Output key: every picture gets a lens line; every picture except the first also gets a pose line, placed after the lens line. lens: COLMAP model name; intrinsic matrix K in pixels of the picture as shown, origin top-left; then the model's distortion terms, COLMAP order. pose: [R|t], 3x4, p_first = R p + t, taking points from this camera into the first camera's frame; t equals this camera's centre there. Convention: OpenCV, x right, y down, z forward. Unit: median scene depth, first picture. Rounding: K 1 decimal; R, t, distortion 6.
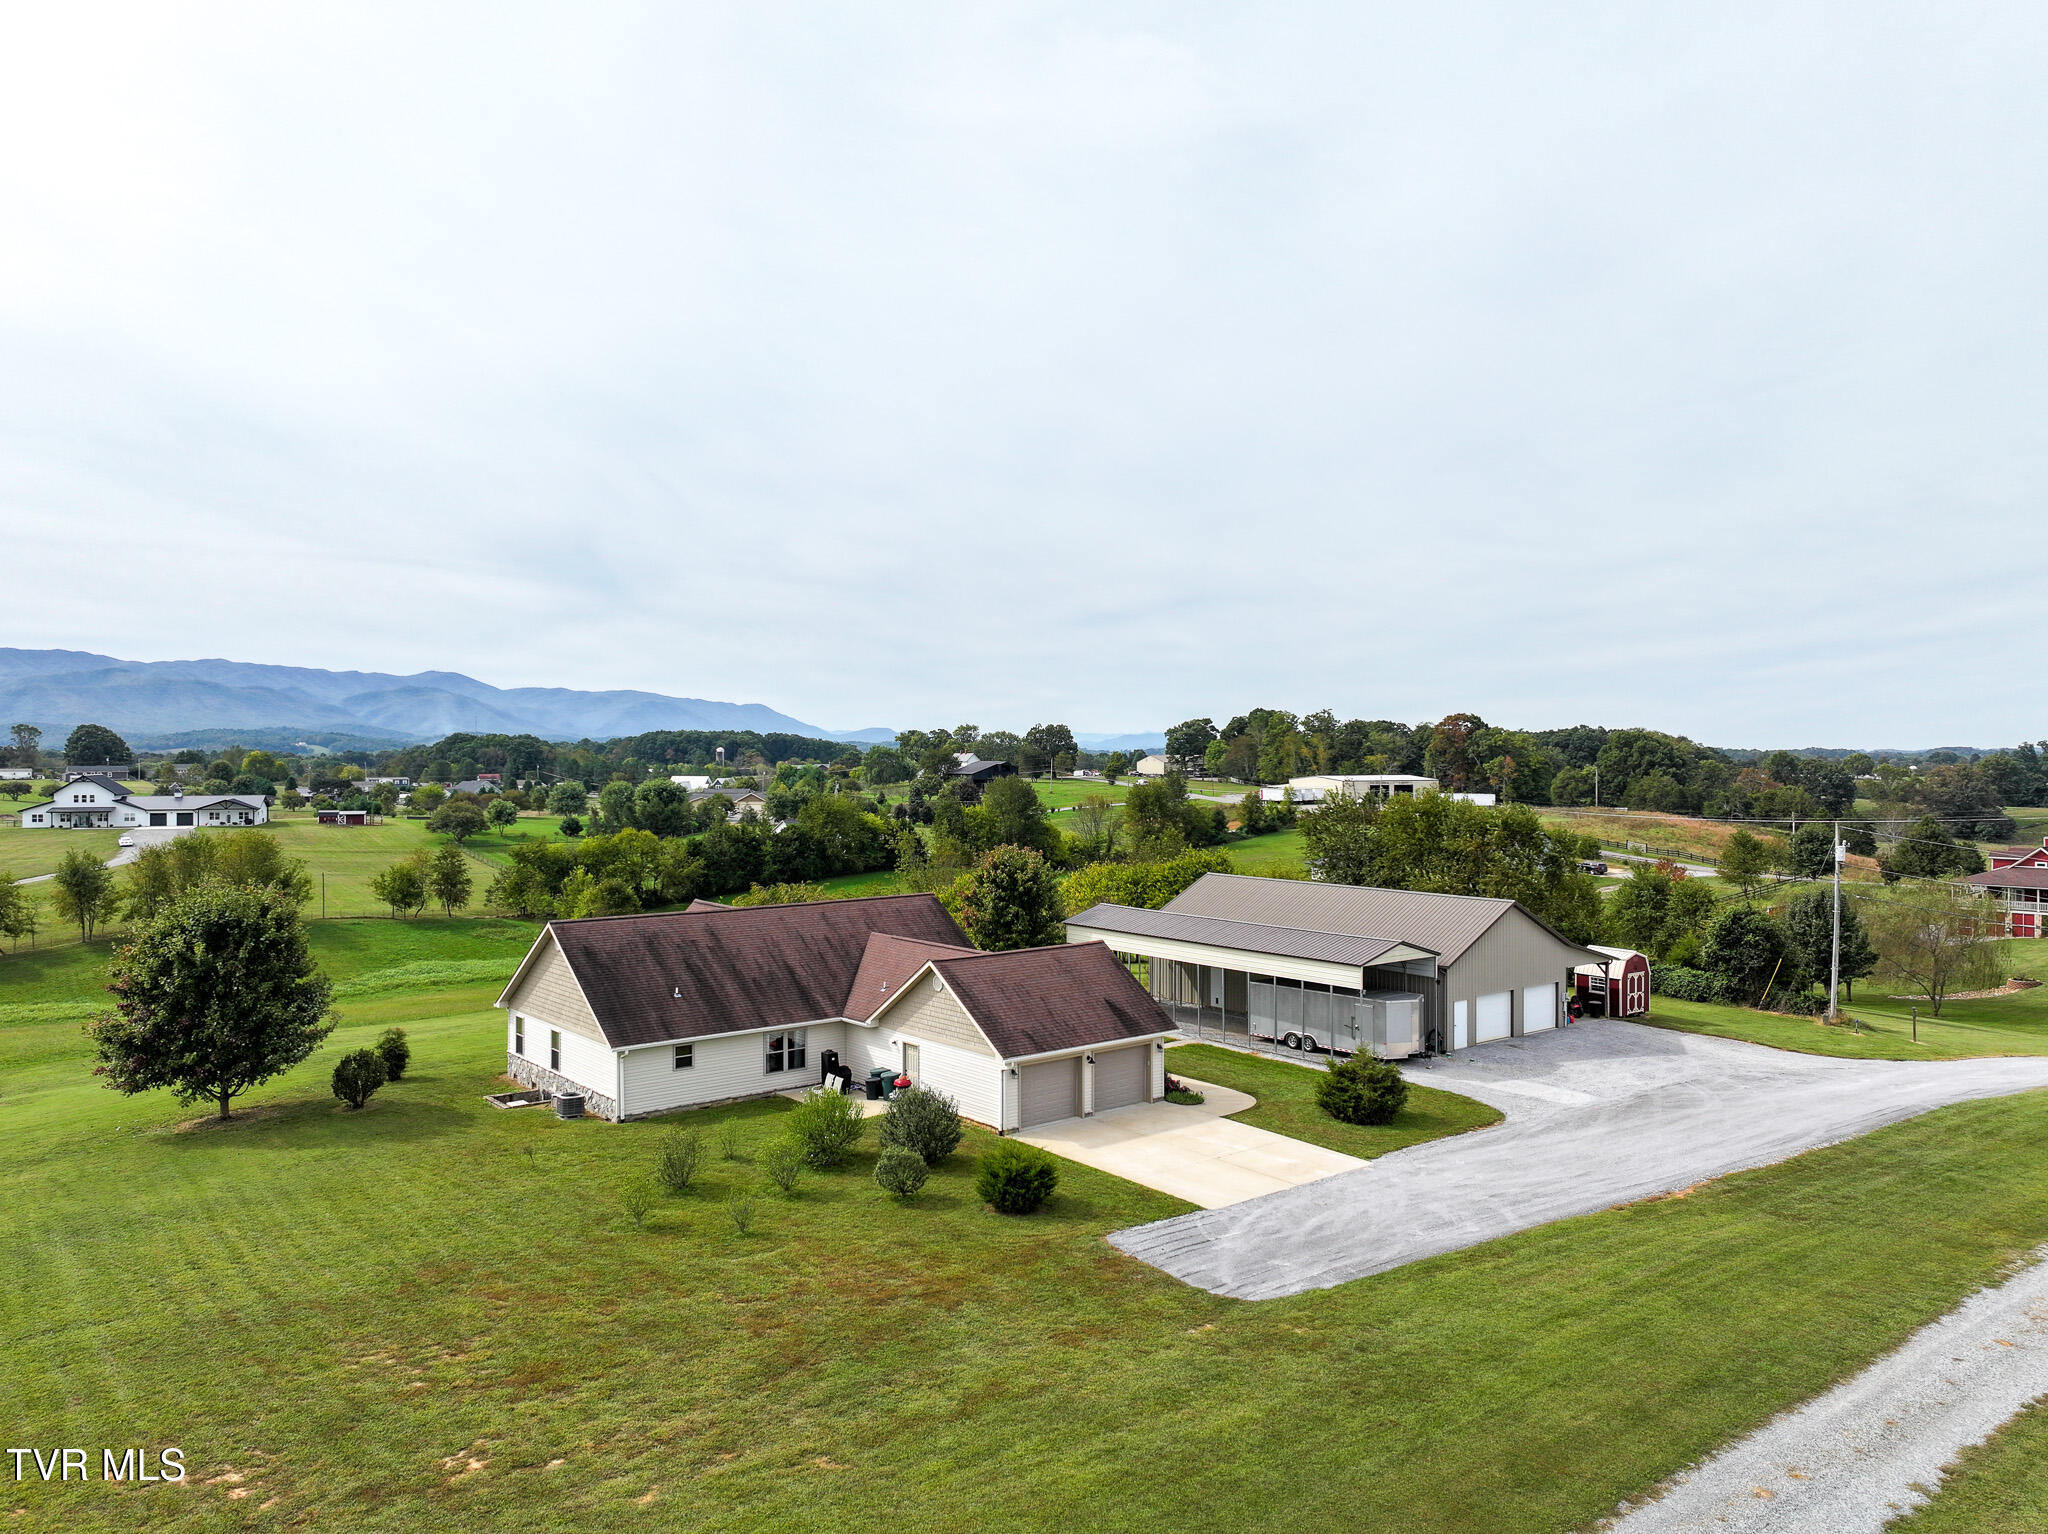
lens RADIAL K [[1418.9, 0, 1027.1], [0, 1418.9, 765.1], [0, 0, 1]] dist [0.002567, 0.003560]
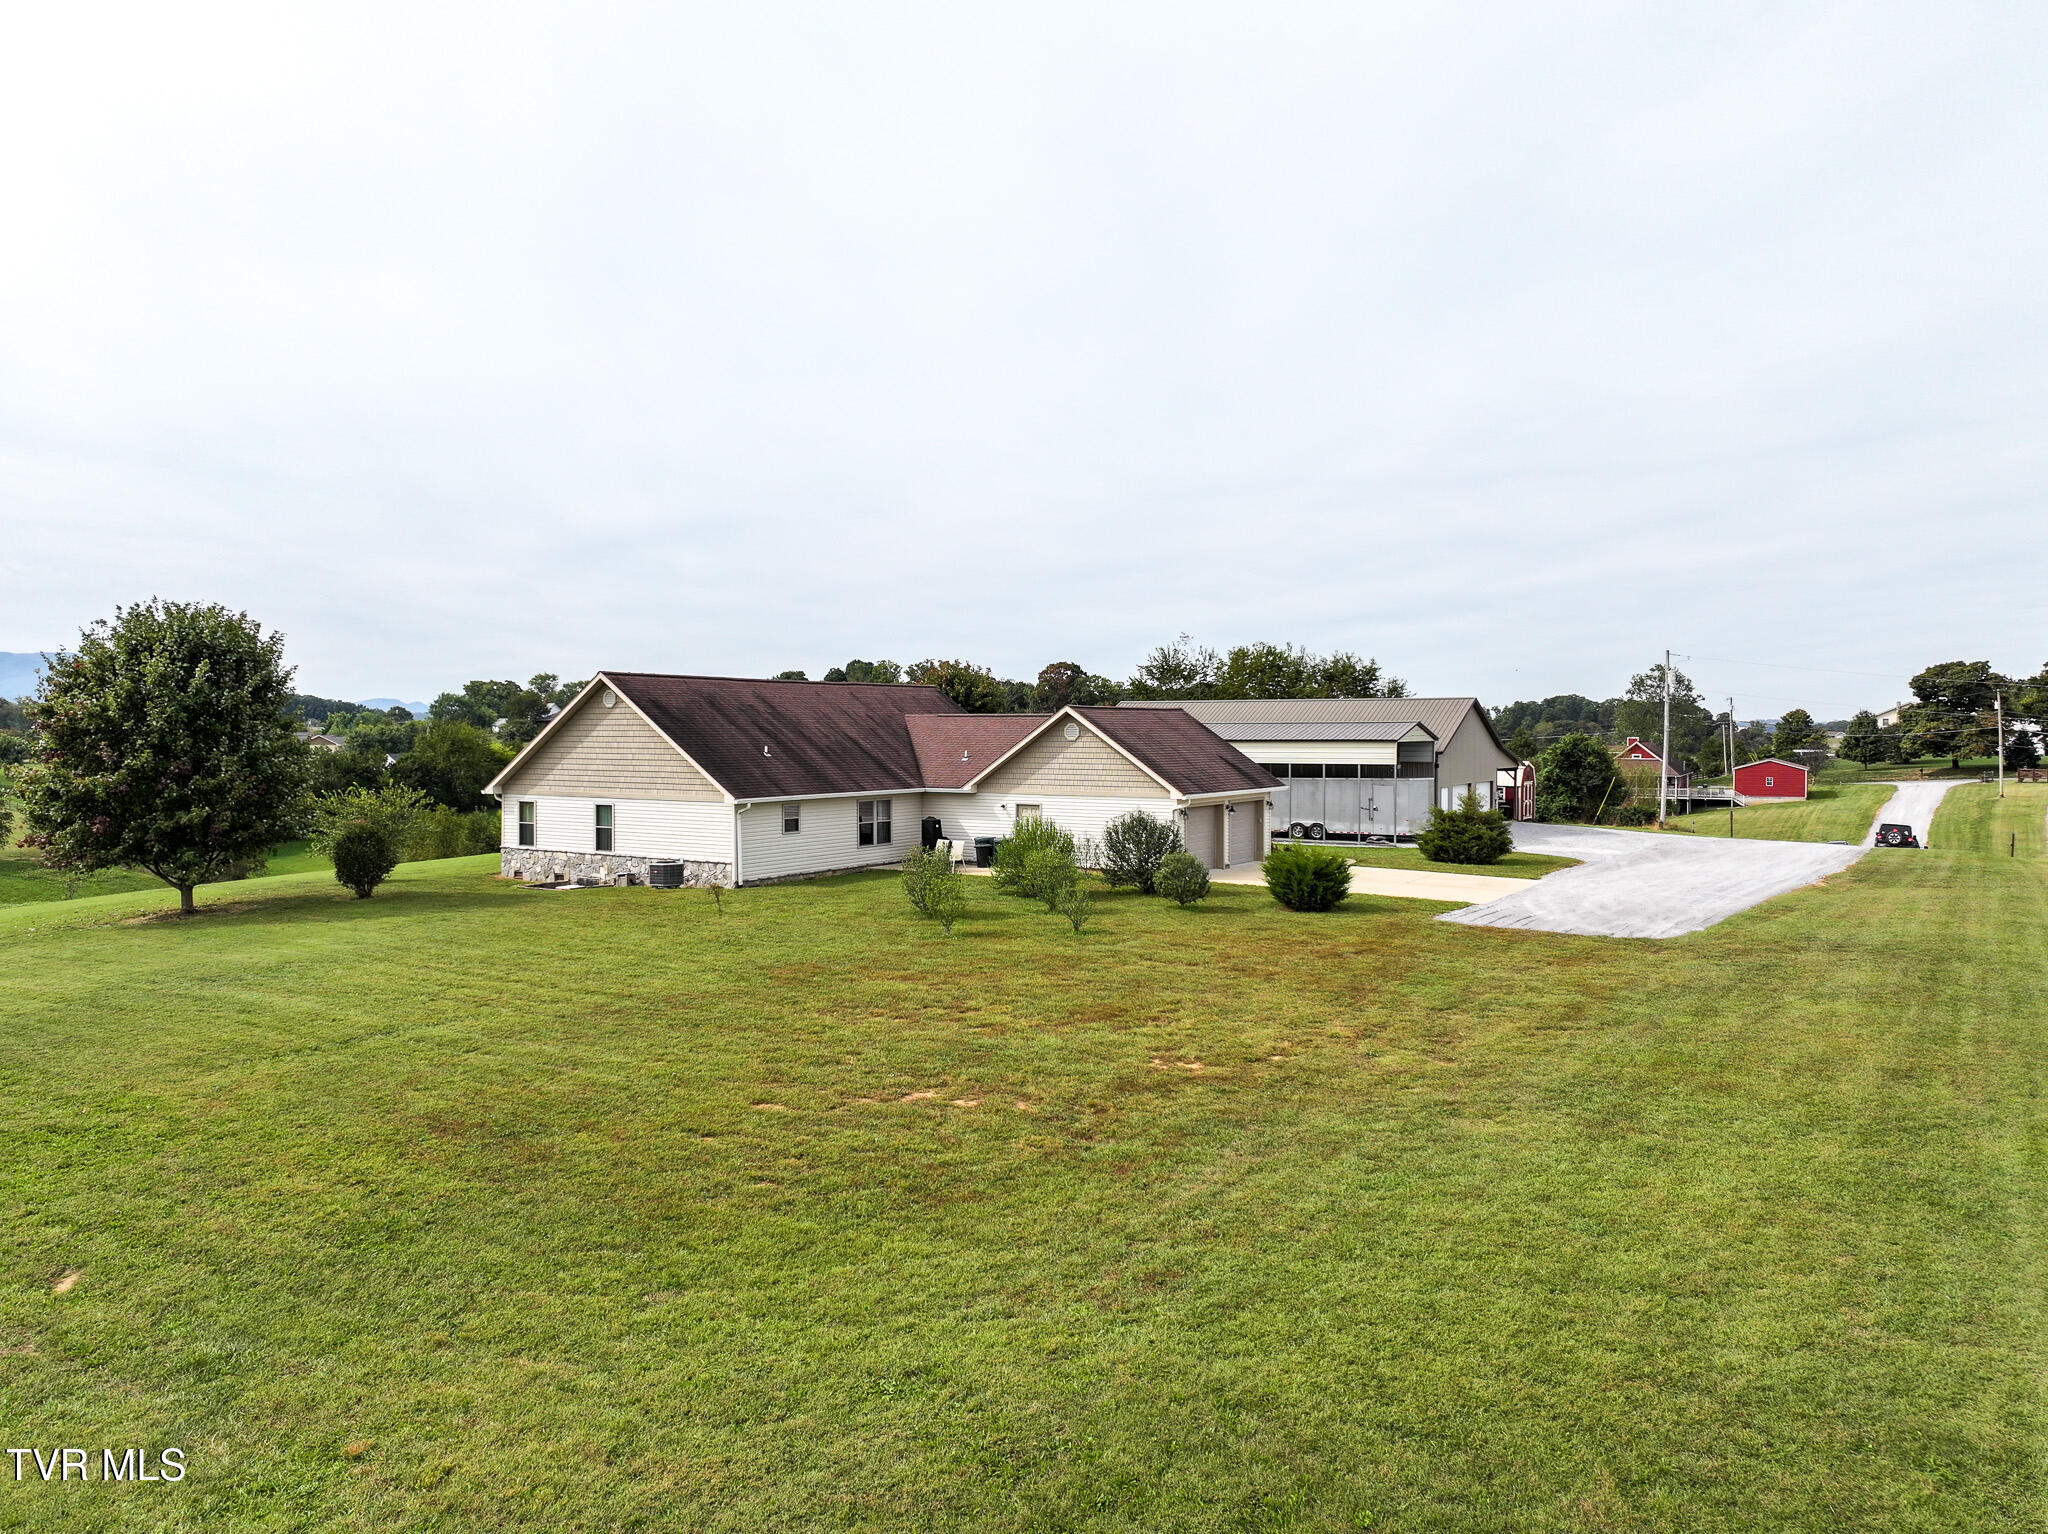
lens RADIAL K [[1420.8, 0, 1027.4], [0, 1420.8, 767.4], [0, 0, 1]] dist [0.003944, -0.004861]
pose [[0.950126, -0.007906, 0.311766, -0.268992], [0.001266, 0.999768, 0.021492, 0.111589], [-0.311863, -0.020025, 0.949916, 0.094684]]
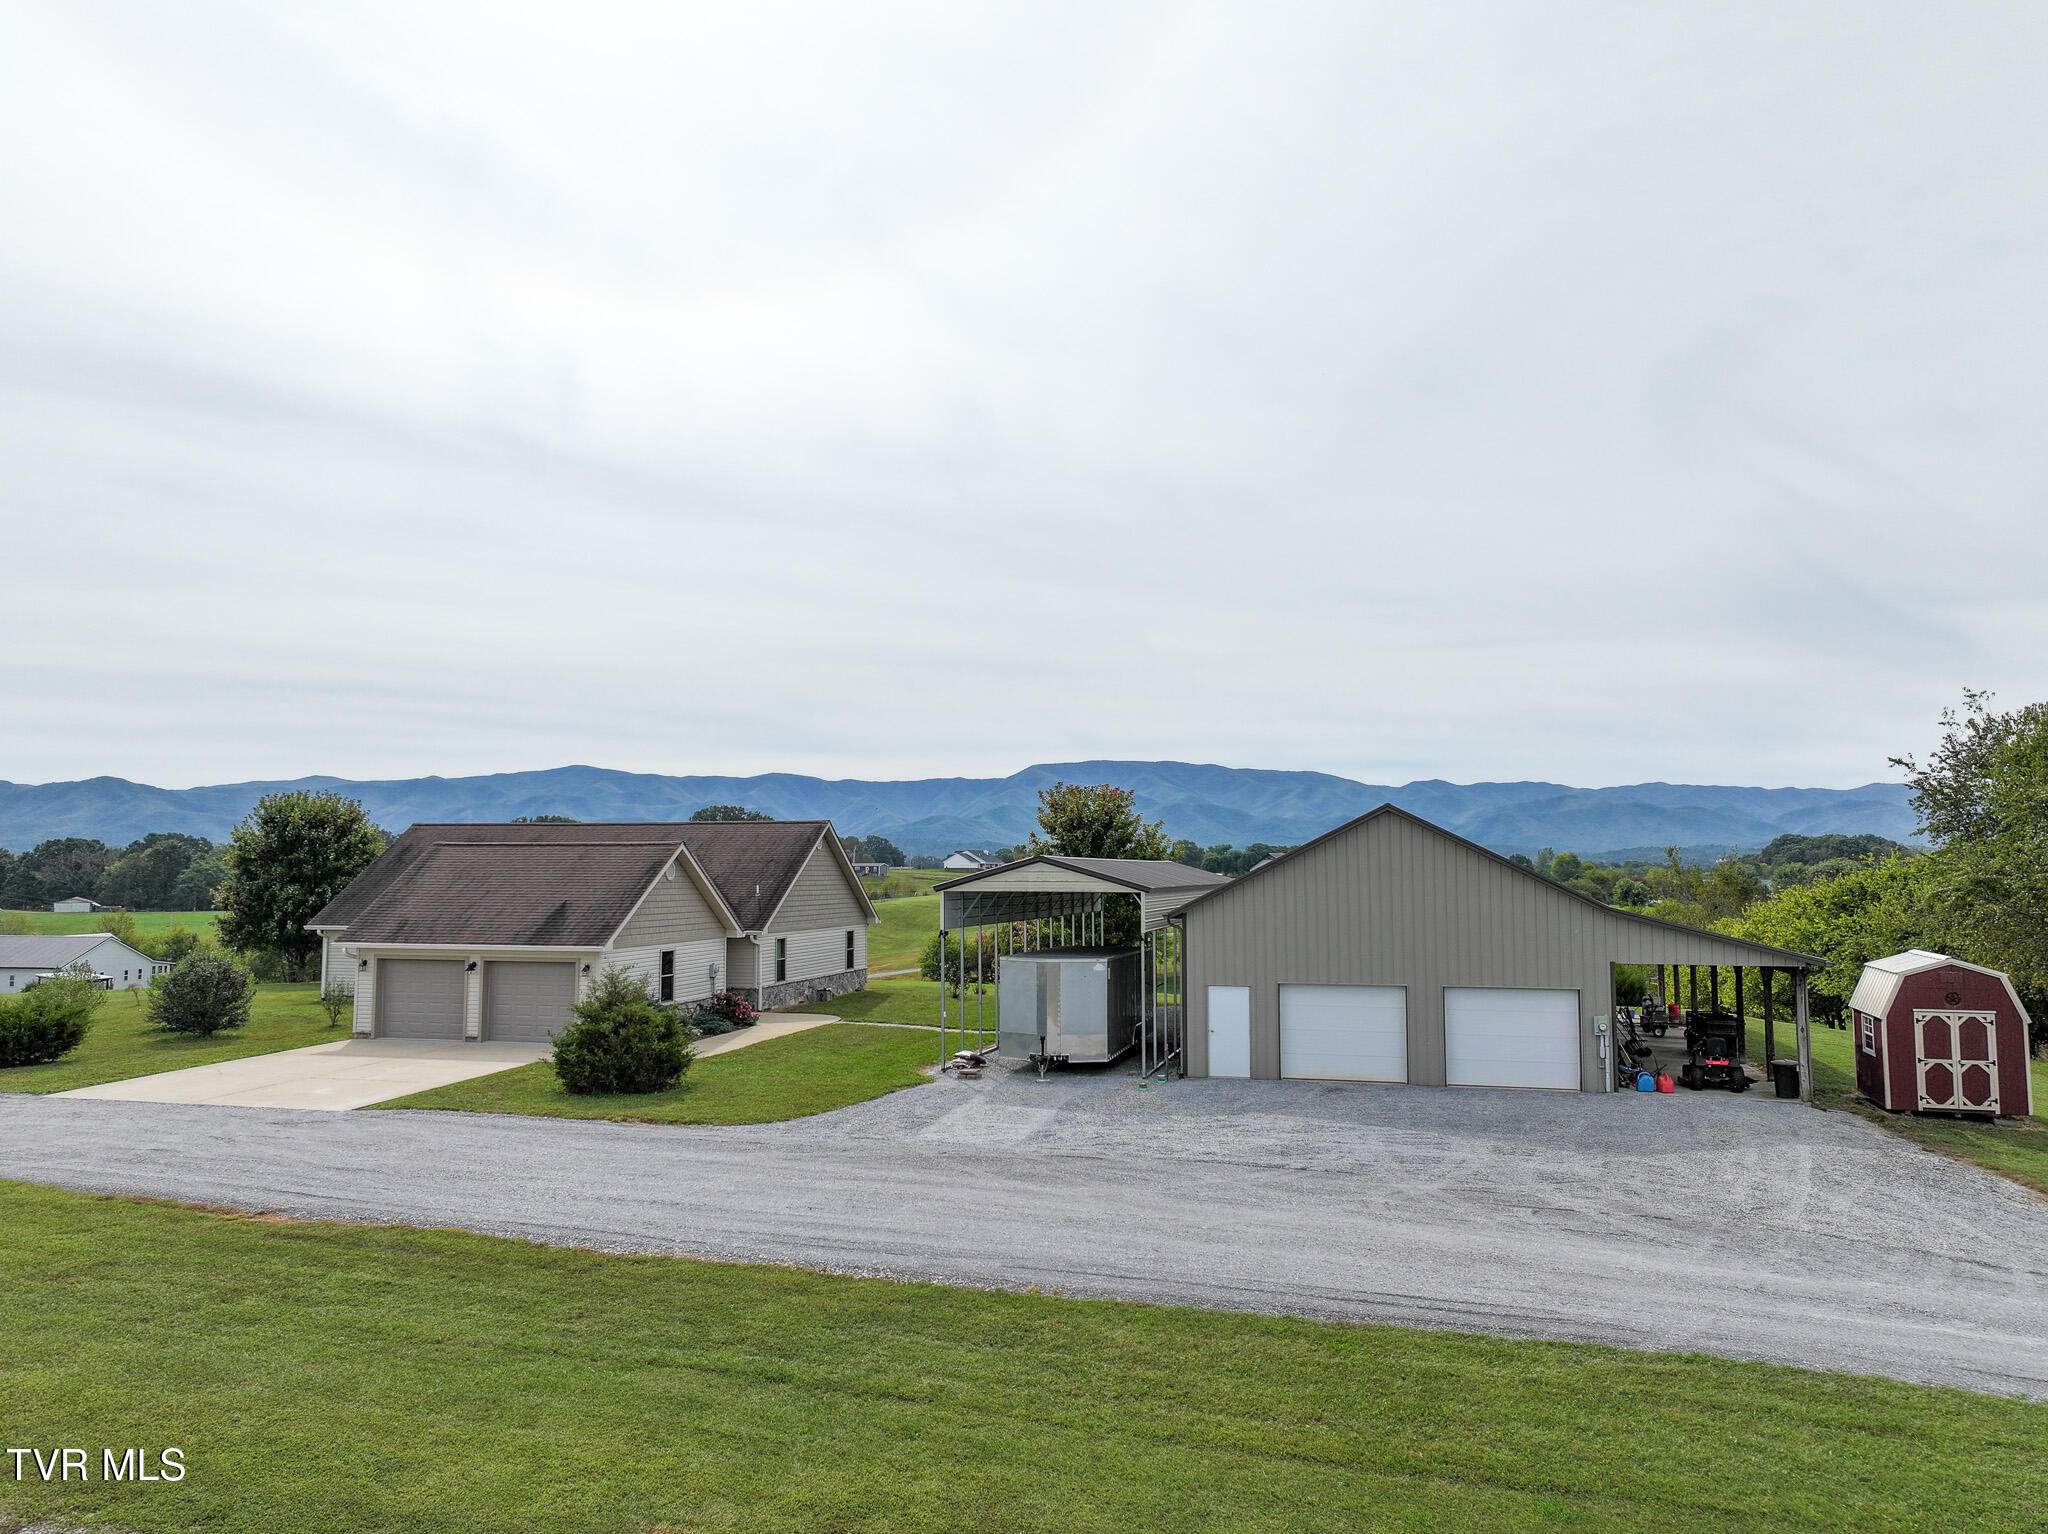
lens RADIAL K [[1421.1, 0, 1031.2], [0, 1421.1, 766.4], [0, 0, 1]] dist [0.006682, 0.002306]
pose [[0.603224, -0.058519, -0.795422, 0.596768], [-0.006326, 0.996922, -0.078140, 0.109847], [0.797547, 0.052168, 0.600997, 0.538598]]
